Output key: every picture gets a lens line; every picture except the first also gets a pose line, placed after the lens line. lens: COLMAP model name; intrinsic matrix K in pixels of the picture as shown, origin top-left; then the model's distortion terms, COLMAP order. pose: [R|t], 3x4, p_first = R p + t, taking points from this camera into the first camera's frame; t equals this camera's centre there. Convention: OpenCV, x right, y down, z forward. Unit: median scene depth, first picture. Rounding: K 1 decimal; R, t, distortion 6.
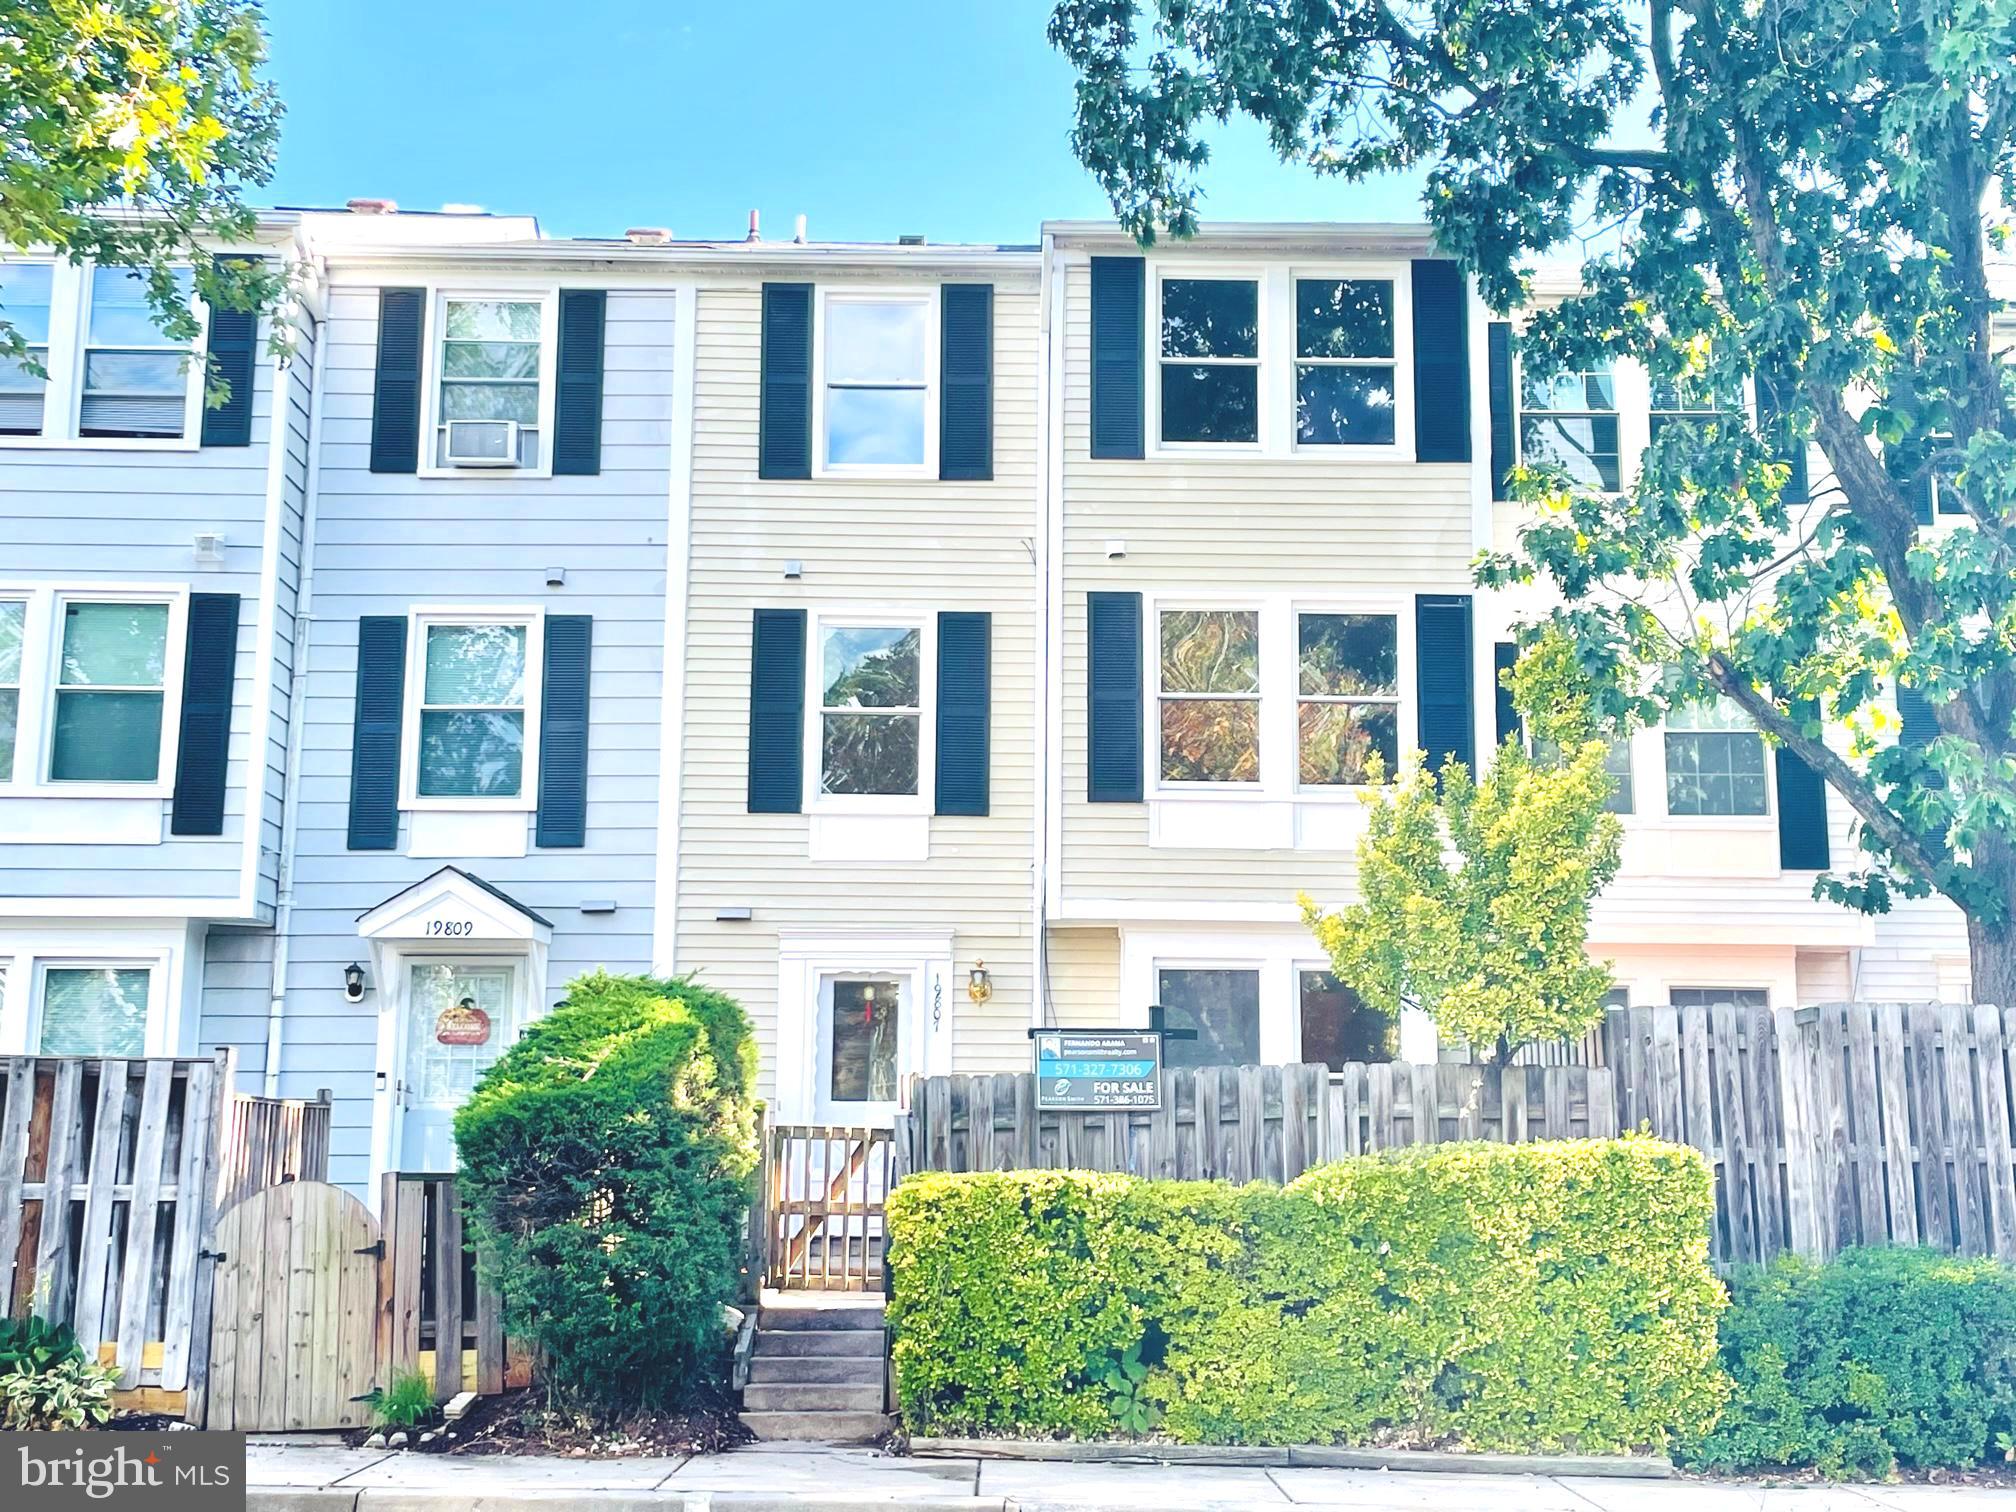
lens RADIAL K [[2395.2, 0, 991.2], [0, 2395.2, 740.0], [0, 0, 1]] dist [0.015085, 0.000000]
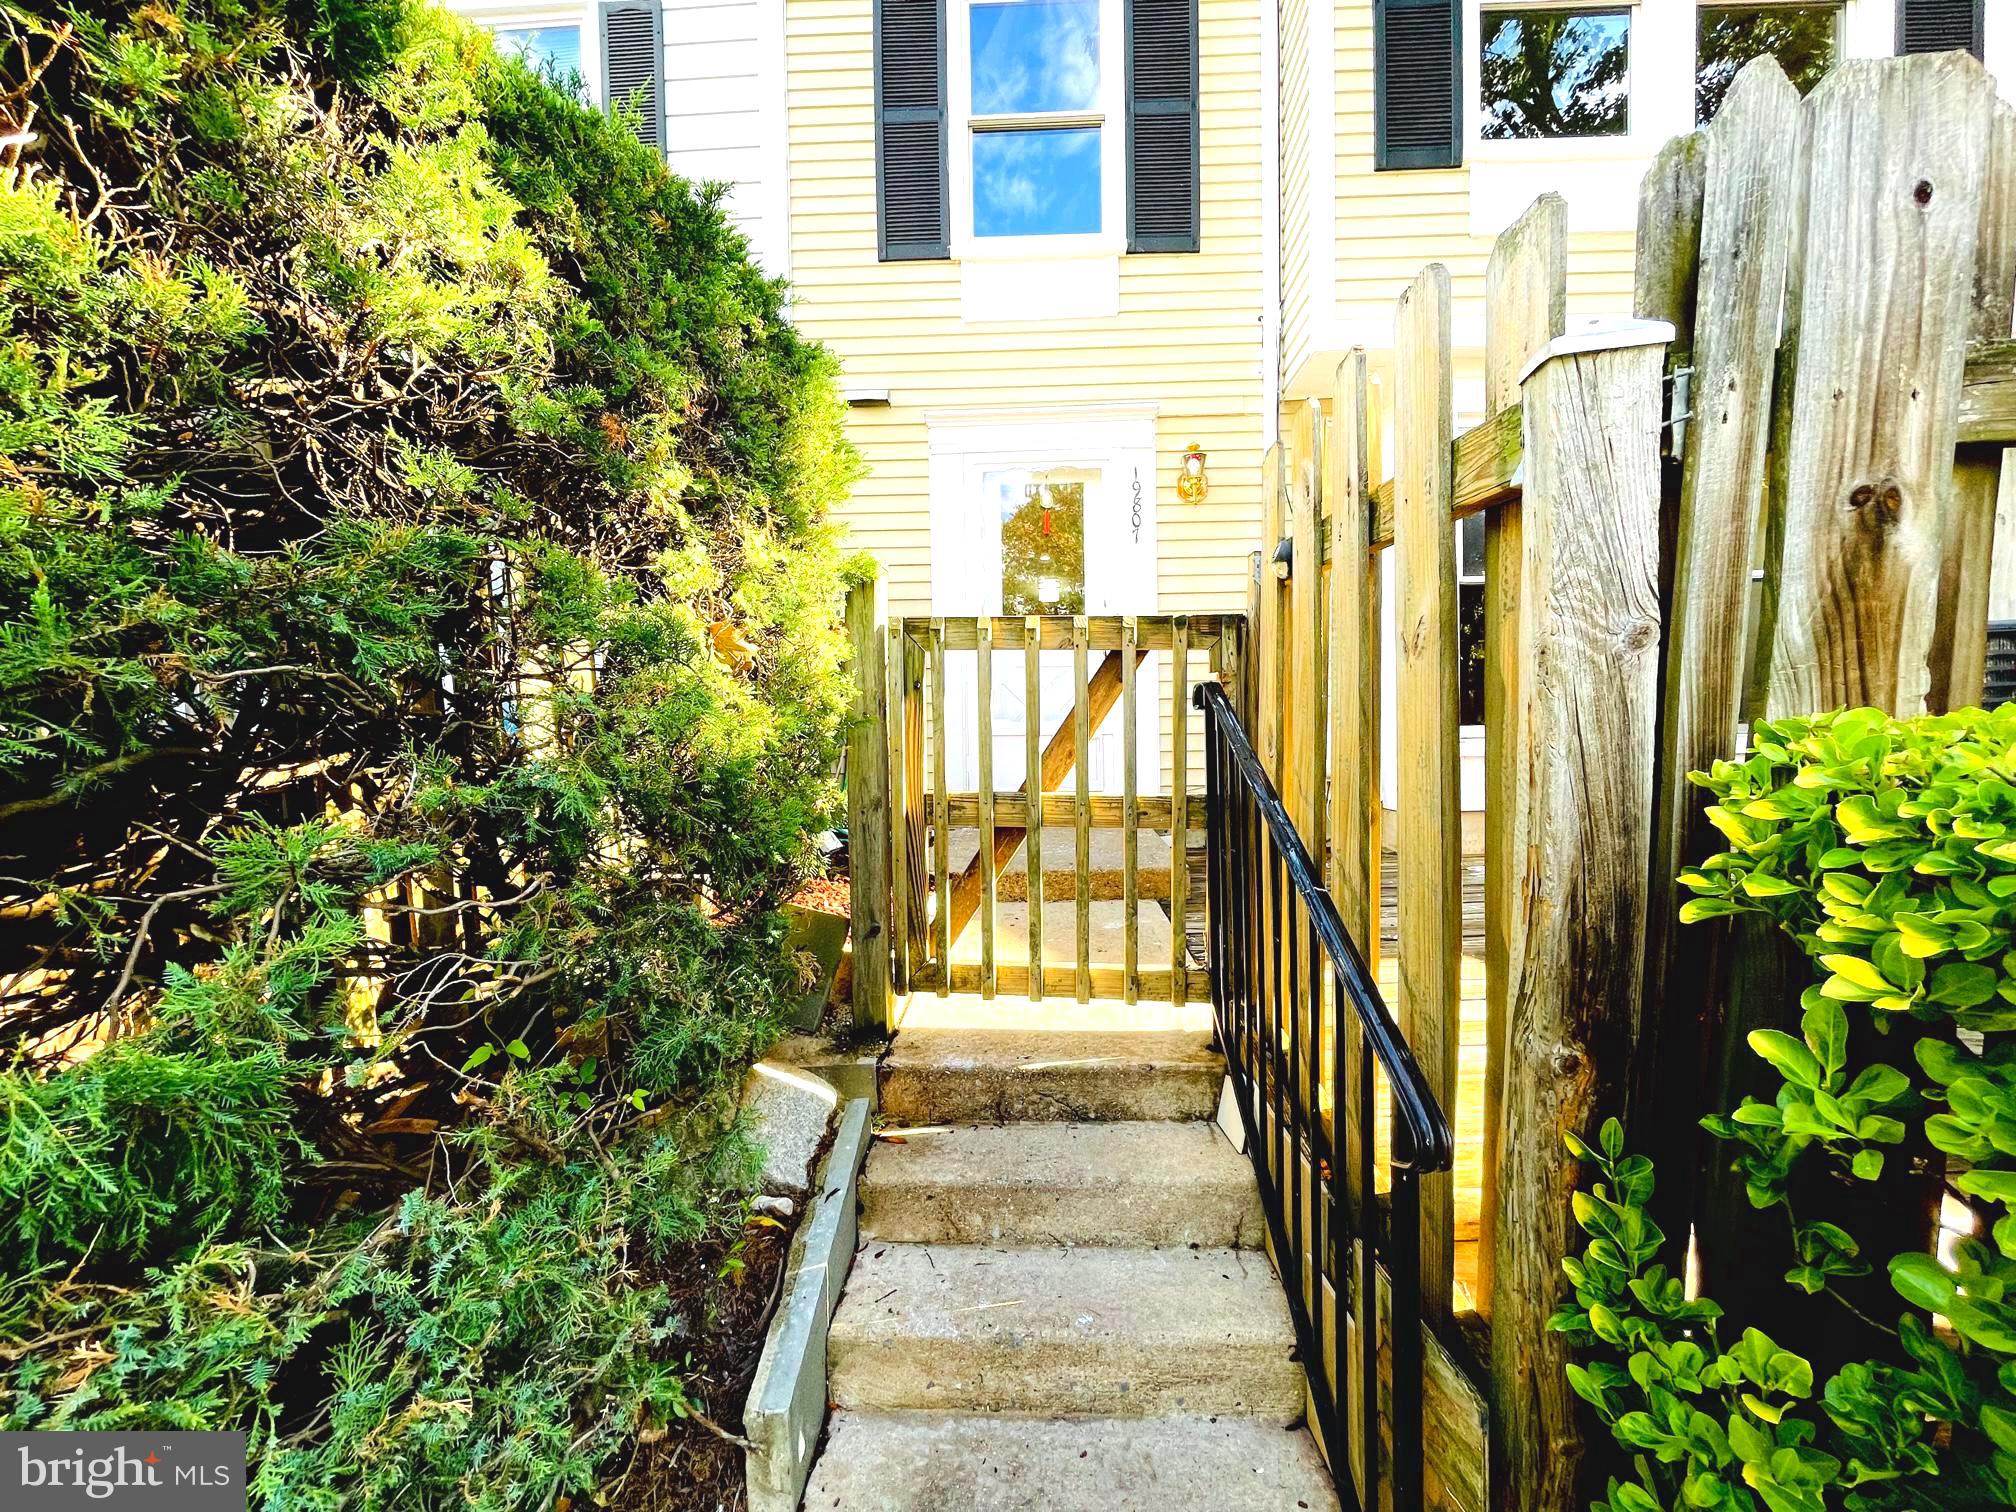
lens RADIAL K [[824.7, 0, 1010.3], [0, 824.7, 762.7], [0, 0, 1]] dist [0.000467, -0.000766]
pose [[0.998754, -0.028279, -0.041114, -0.066707], [0.037210, 0.971033, 0.236030, 0.153224], [0.033248, -0.237265, 0.970876, 0.860299]]
